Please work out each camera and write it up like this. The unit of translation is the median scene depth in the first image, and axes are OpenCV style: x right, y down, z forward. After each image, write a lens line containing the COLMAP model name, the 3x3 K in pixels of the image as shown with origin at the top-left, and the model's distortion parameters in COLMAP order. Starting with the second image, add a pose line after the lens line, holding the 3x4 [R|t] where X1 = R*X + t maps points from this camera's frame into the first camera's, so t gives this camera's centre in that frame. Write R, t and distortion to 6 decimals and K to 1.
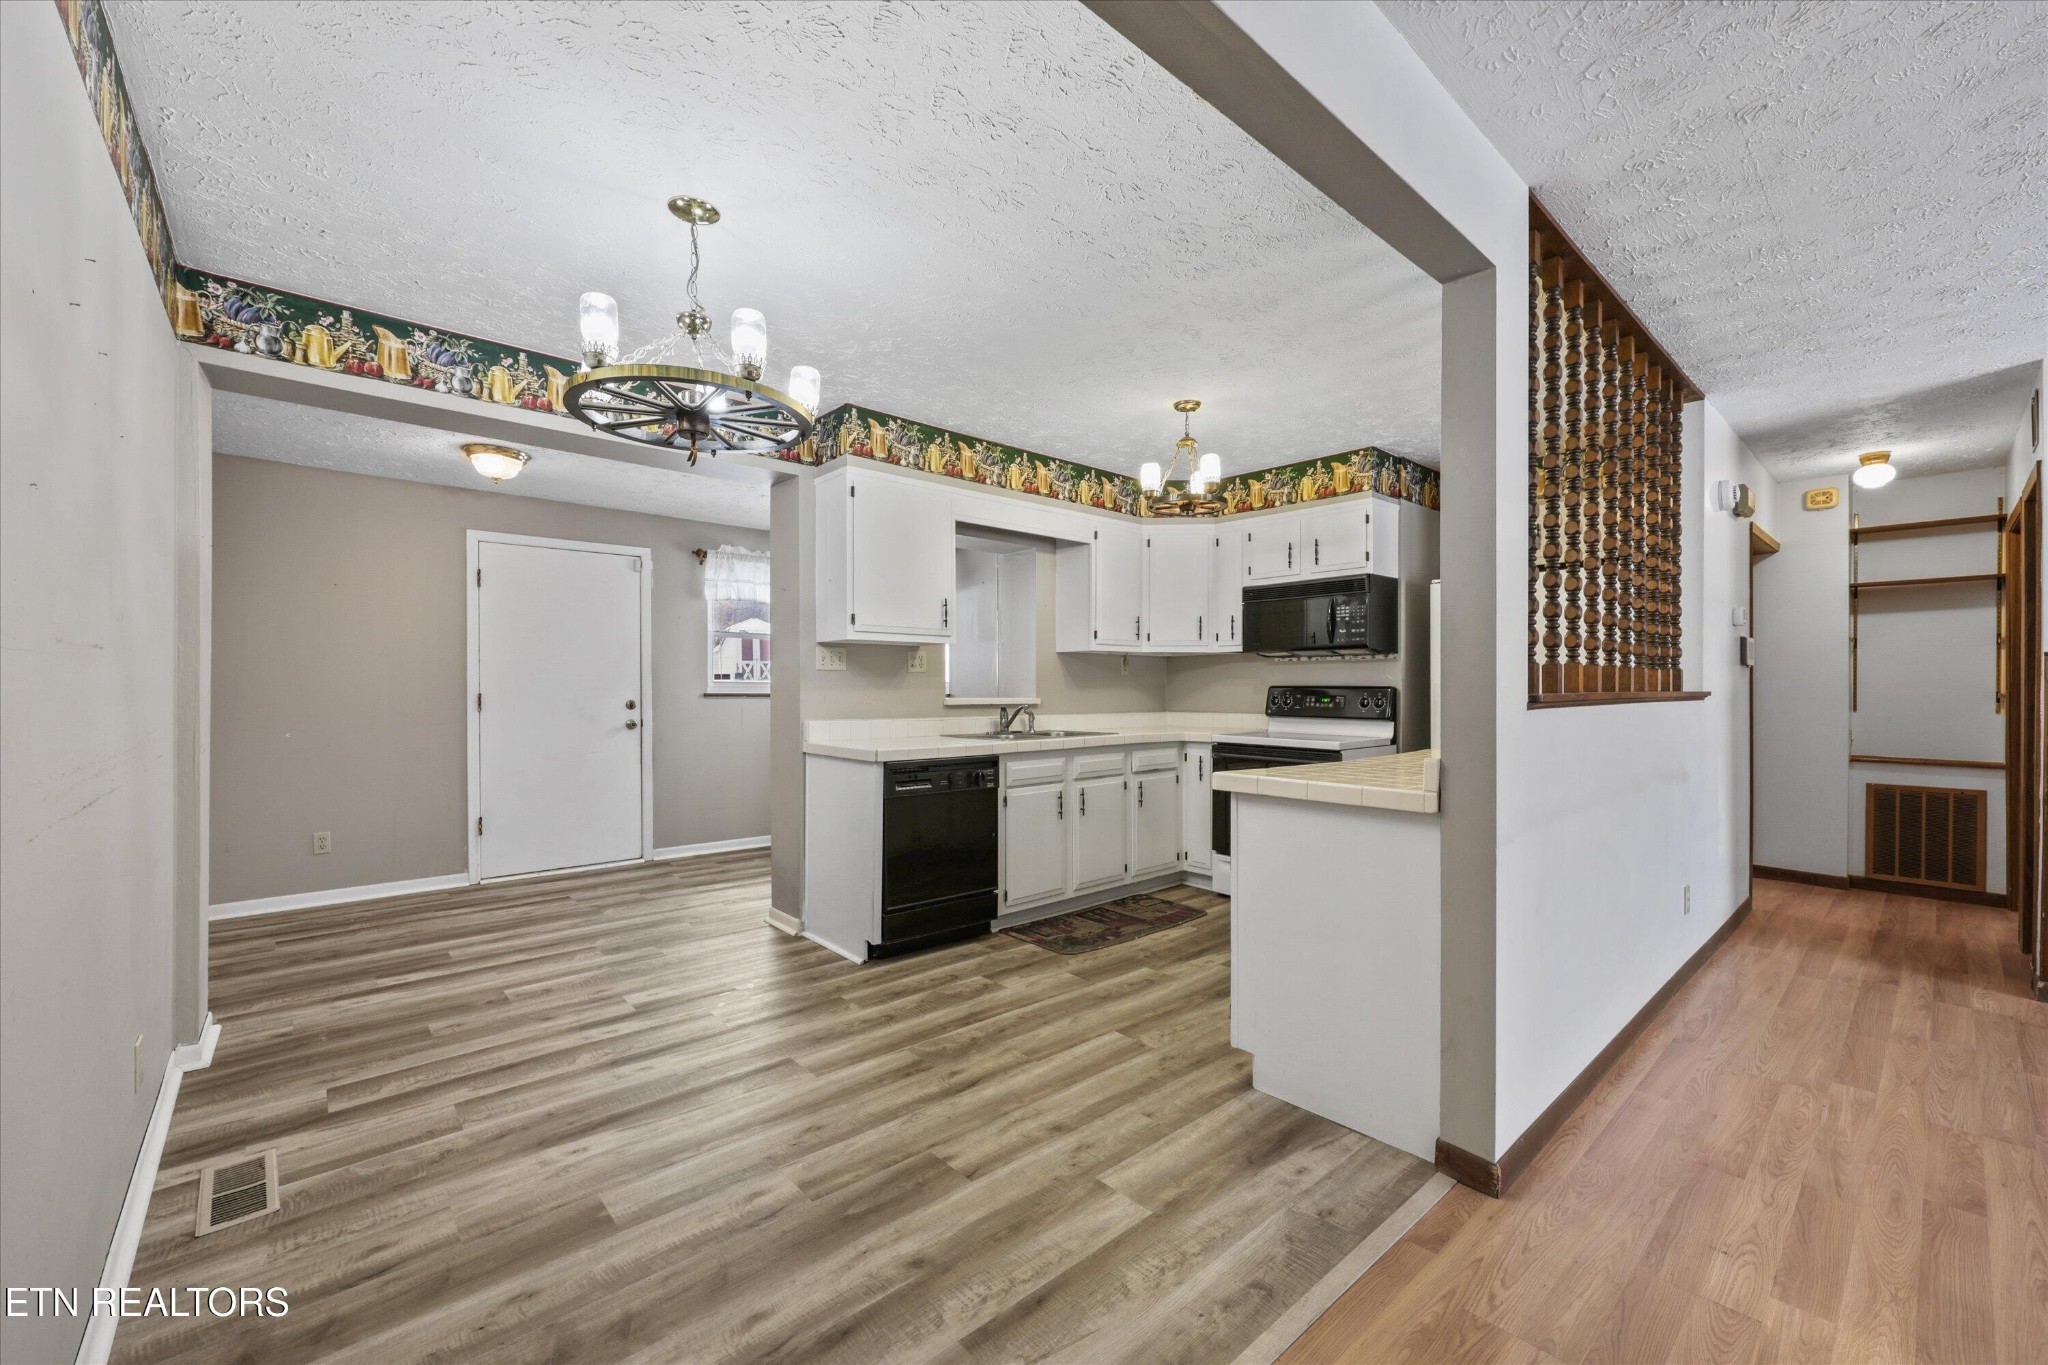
lens RADIAL K [[820.8, 0, 1030.9], [0, 820.8, 687.3], [0, 0, 1]] dist [-0.000186, 0.000655]
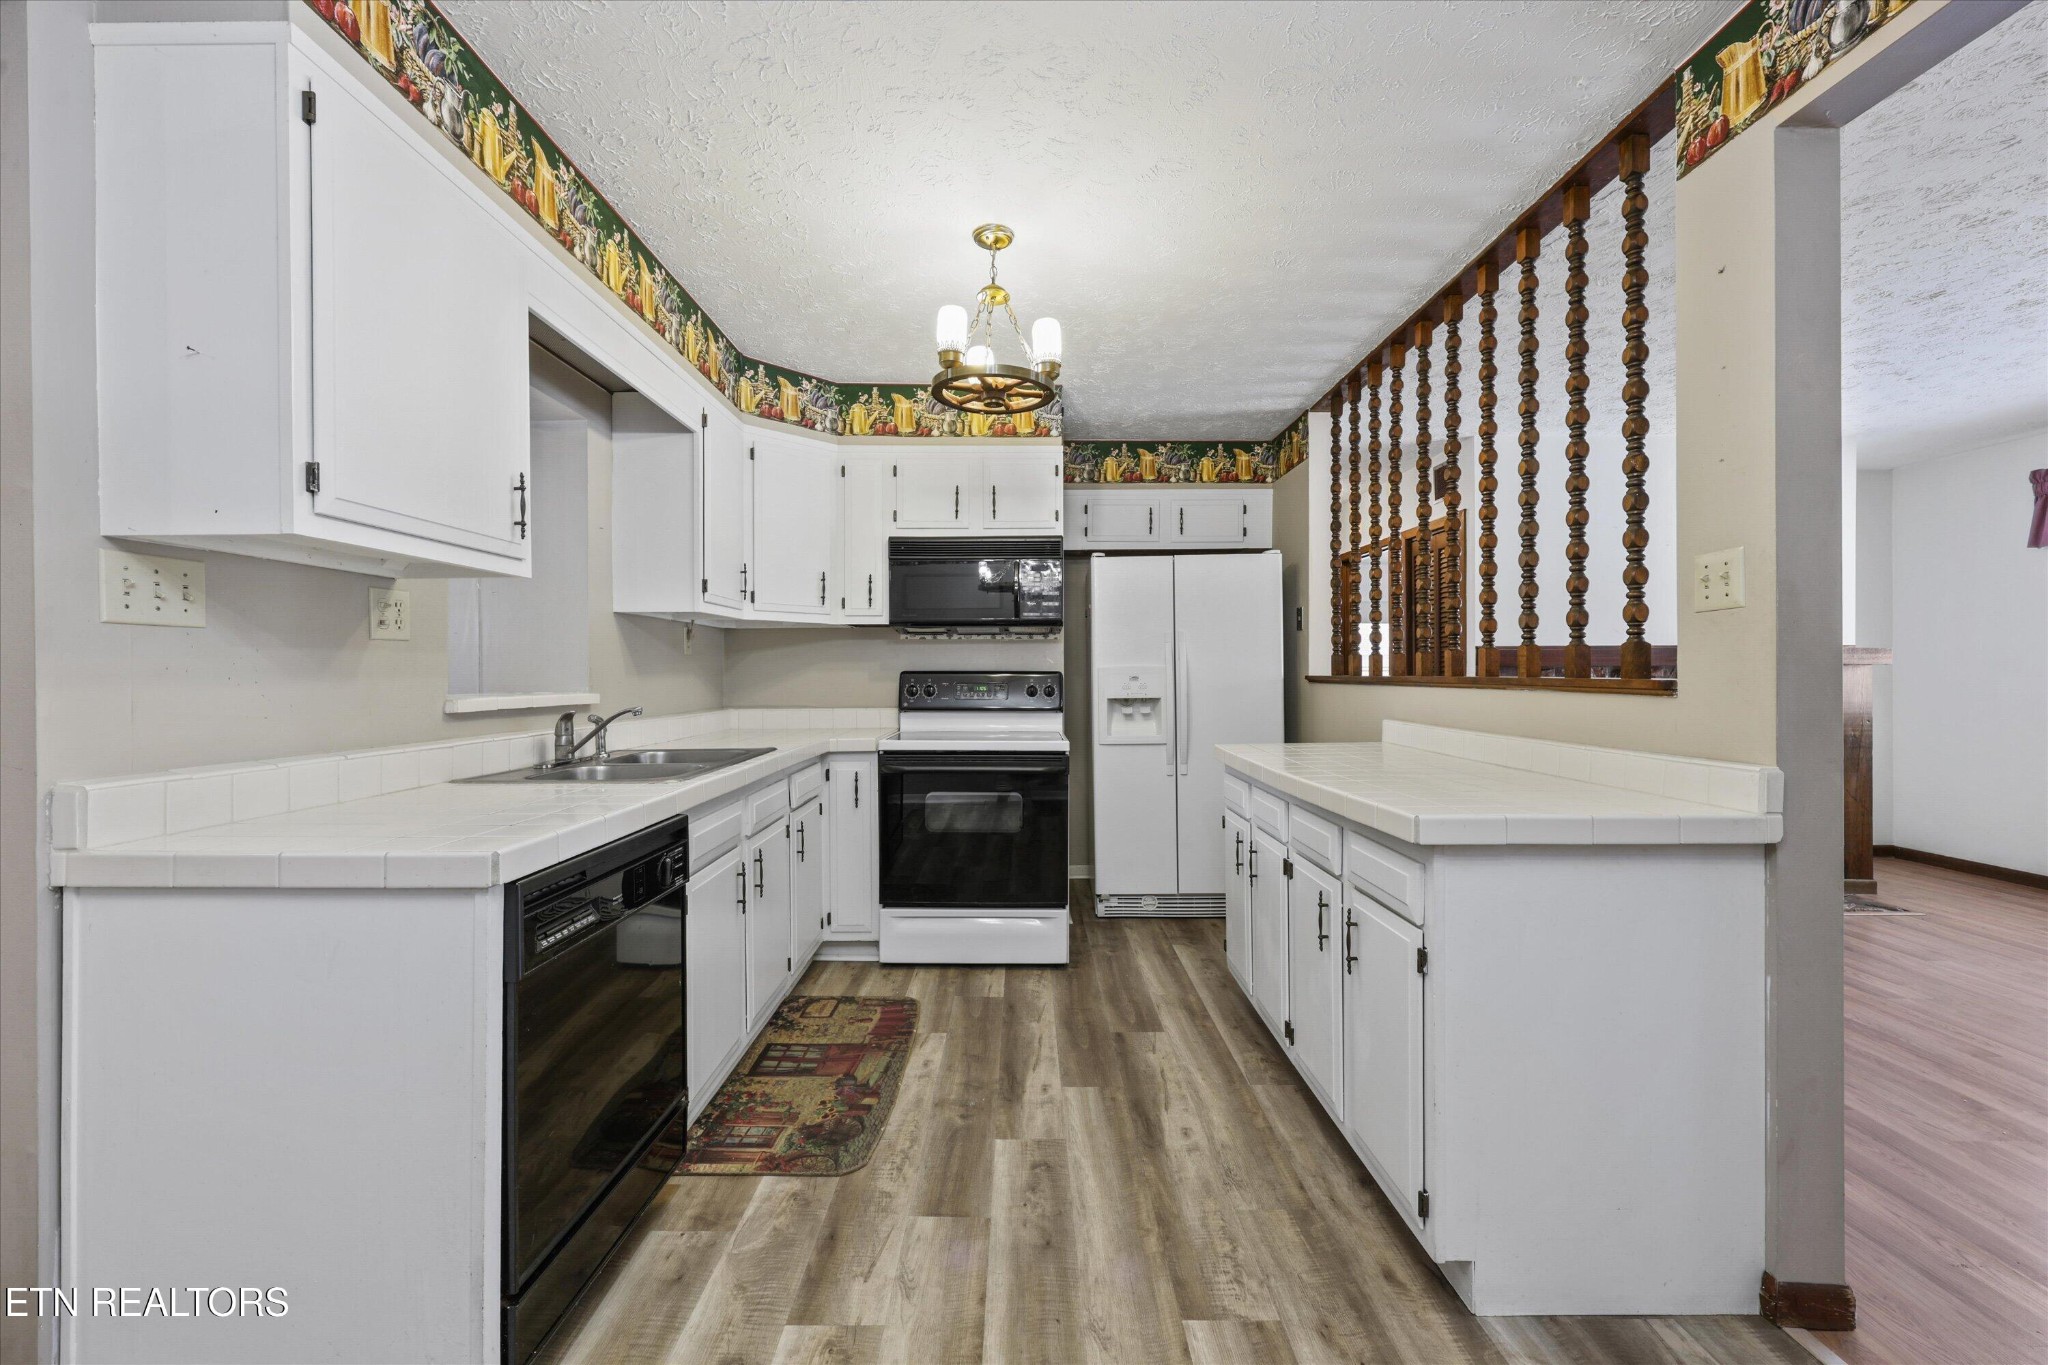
lens RADIAL K [[820.8, 0, 1022.5], [0, 820.8, 674.9], [0, 0, 1]] dist [-0.000186, 0.000655]
pose [[0.667437, -0.003622, 0.744658, -0.262221], [0.000937, 0.999991, 0.004024, -0.001258], [-0.744666, -0.001988, 0.667434, 0.522436]]
